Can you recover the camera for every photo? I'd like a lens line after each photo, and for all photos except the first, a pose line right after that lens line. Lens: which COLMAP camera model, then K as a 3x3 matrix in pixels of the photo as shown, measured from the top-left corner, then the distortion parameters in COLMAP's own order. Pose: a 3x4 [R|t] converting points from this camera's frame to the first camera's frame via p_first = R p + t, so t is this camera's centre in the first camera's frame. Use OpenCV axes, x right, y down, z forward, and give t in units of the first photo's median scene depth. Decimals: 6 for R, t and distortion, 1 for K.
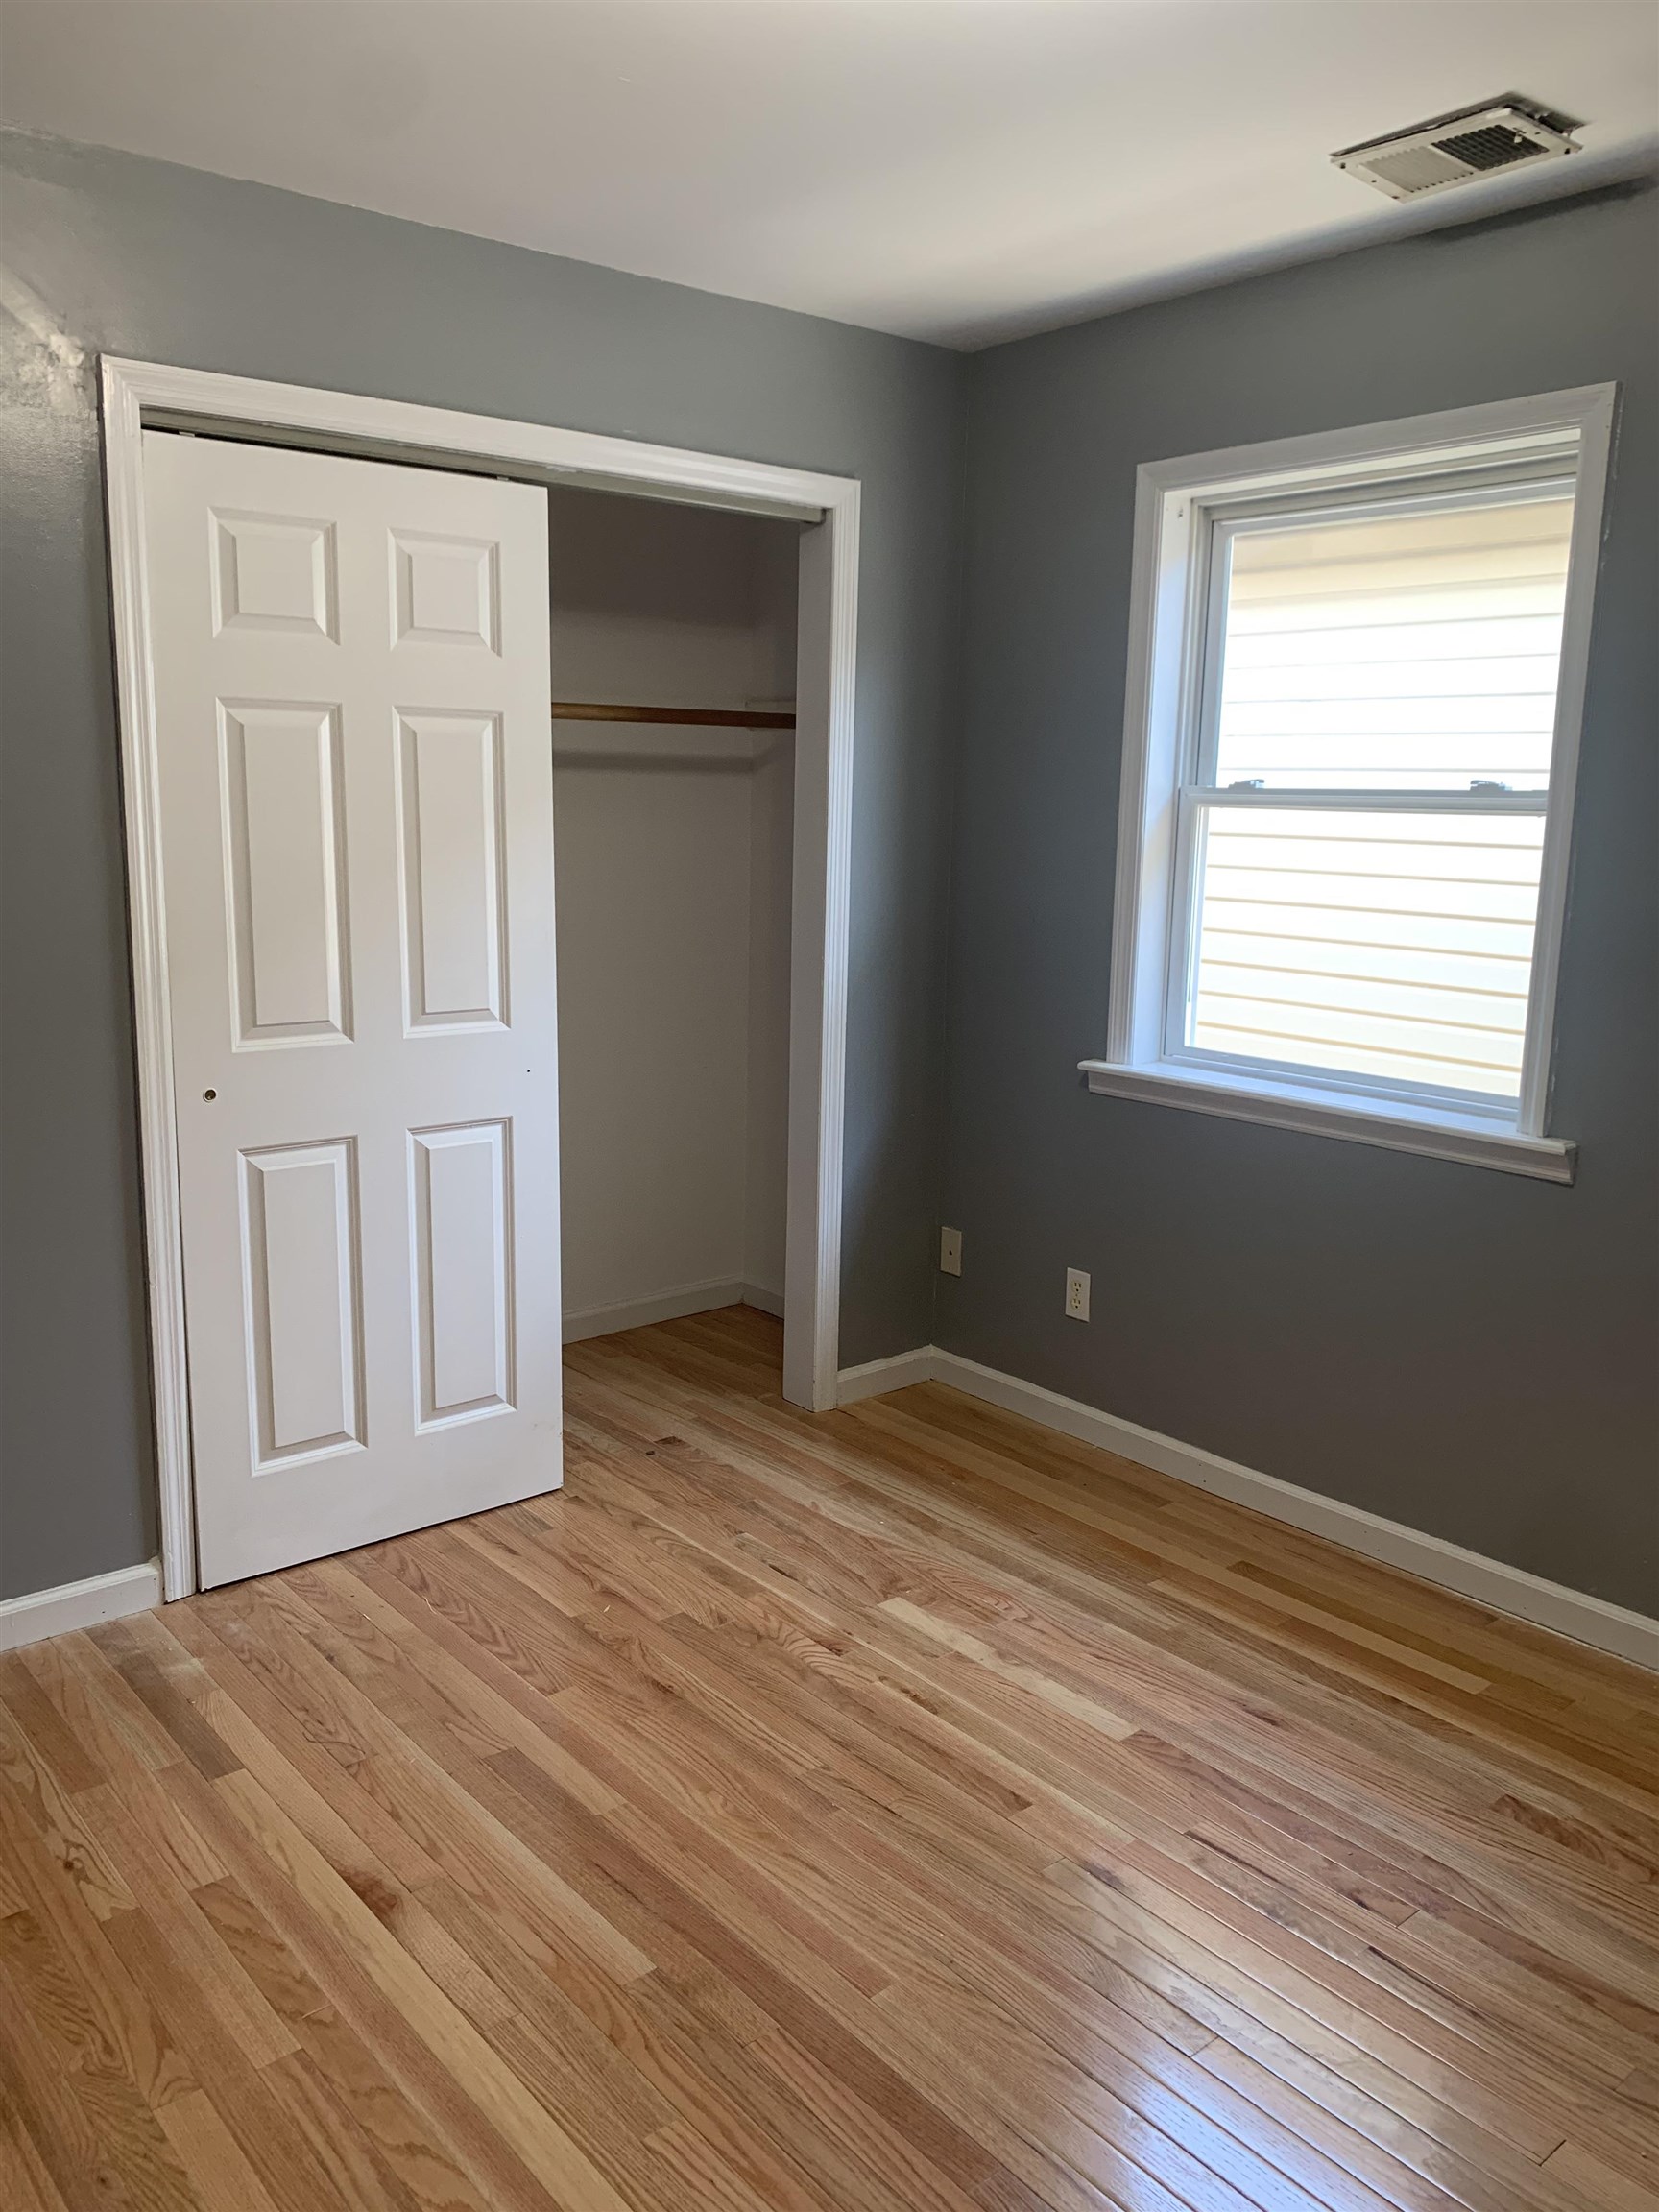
lens RADIAL K [[1719.7, 0, 829.5], [0, 1719.7, 1106.0], [0, 0, 1]] dist [0.038116, 0.000721]
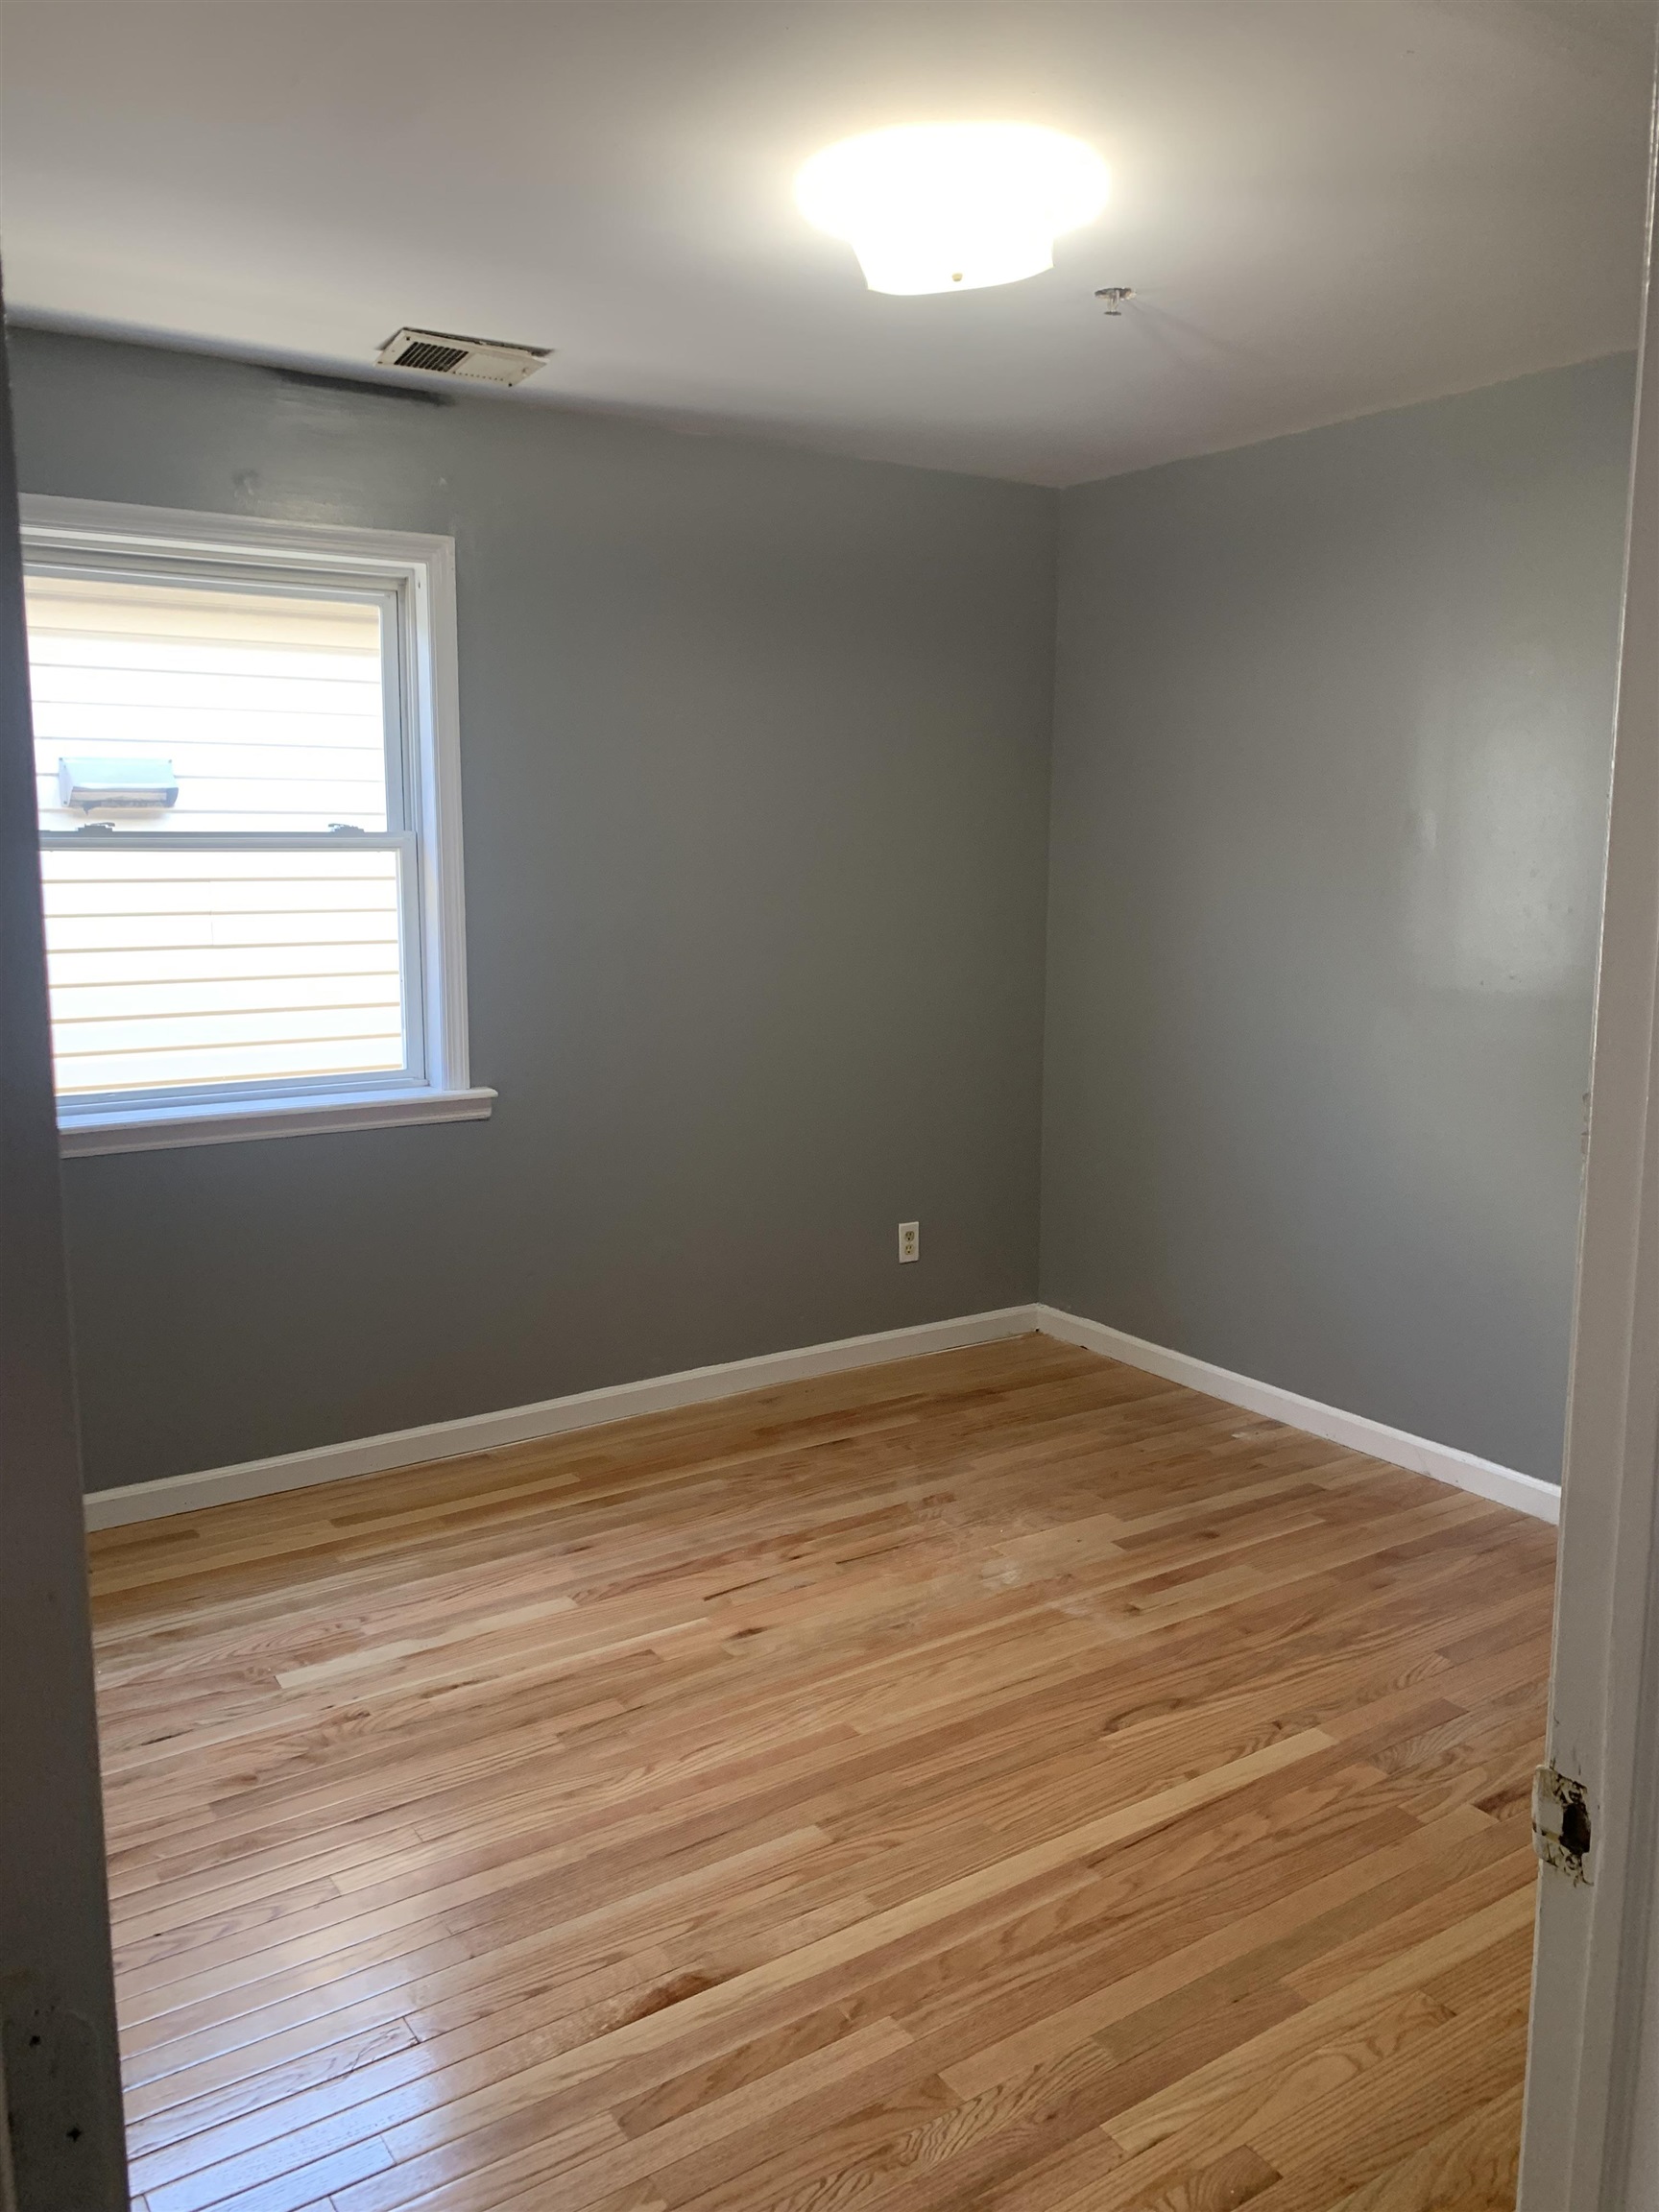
lens RADIAL K [[1719.7, 0, 829.5], [0, 1719.7, 1106.0], [0, 0, 1]] dist [0.038116, 0.000721]
pose [[0.094597, -0.169179, 0.981035, -0.821922], [0.179225, 0.972247, 0.150381, -0.112572], [-0.979250, 0.161600, 0.122293, 0.530566]]
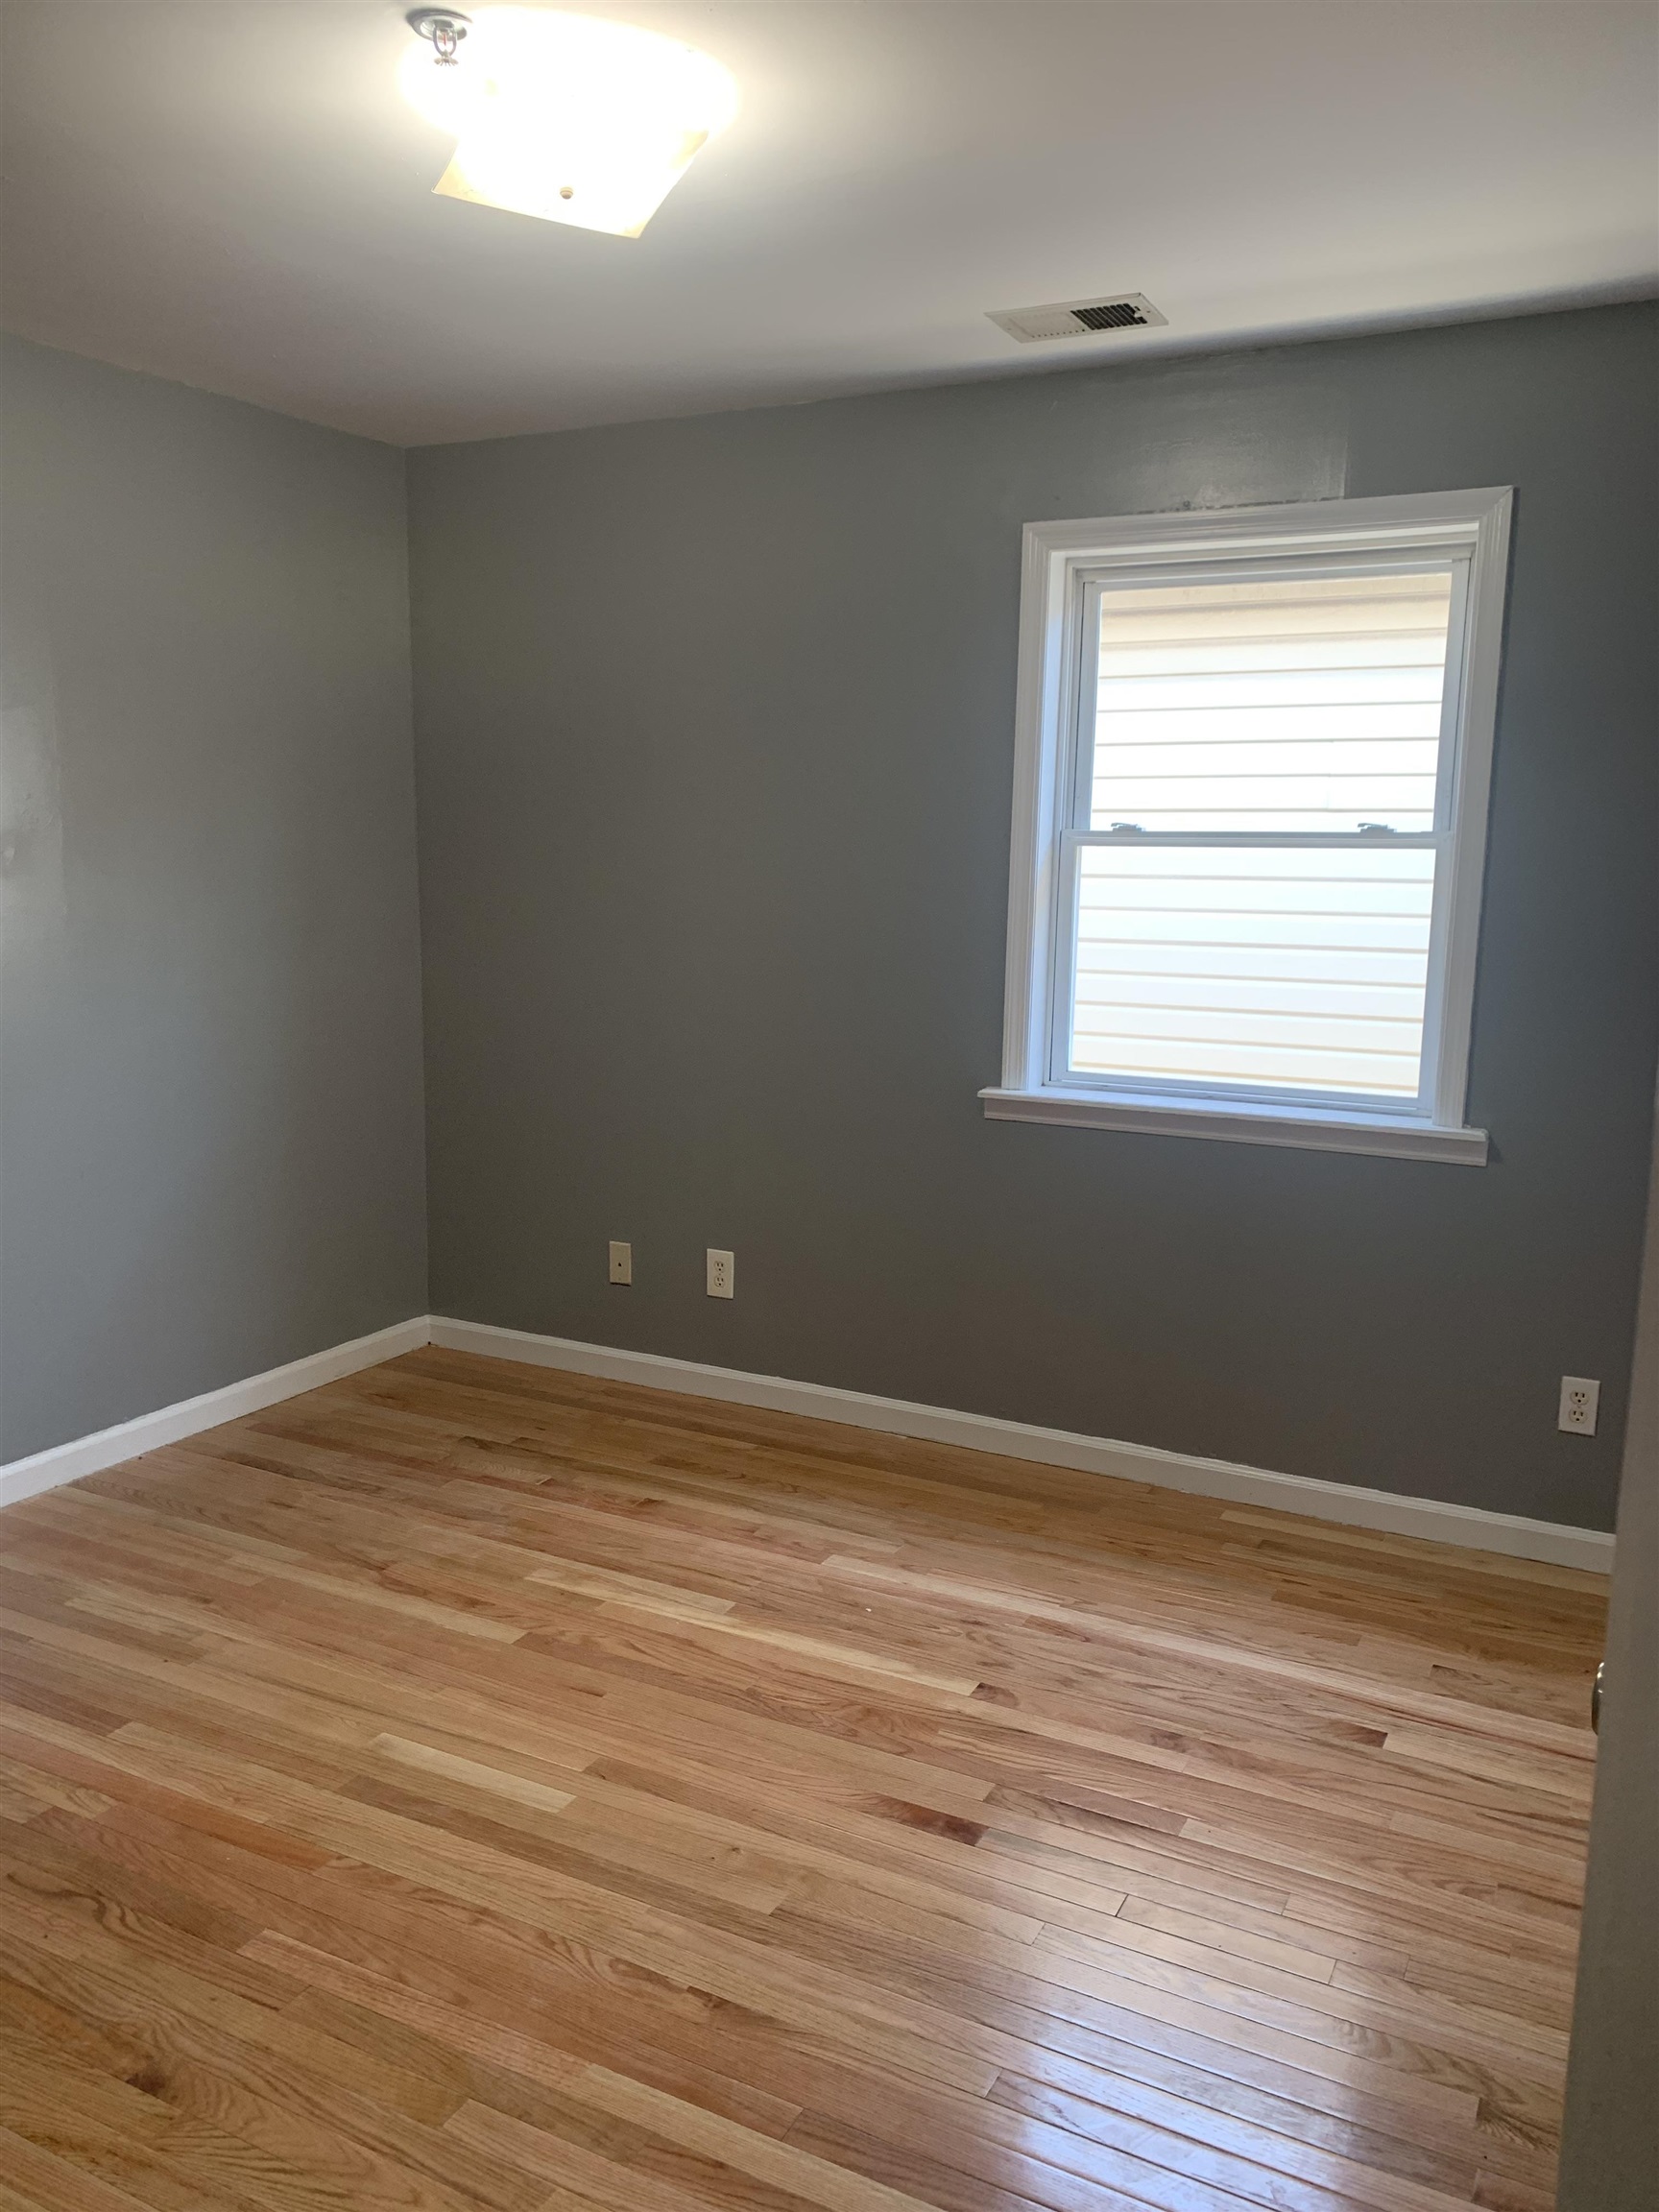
lens RADIAL K [[1719.7, 0, 829.5], [0, 1719.7, 1106.0], [0, 0, 1]] dist [0.038116, 0.000721]
pose [[0.923190, -0.058645, 0.379843, -0.391337], [0.068960, 0.997527, -0.013592, -0.009276], [-0.378106, 0.038742, 0.924951, 0.085760]]
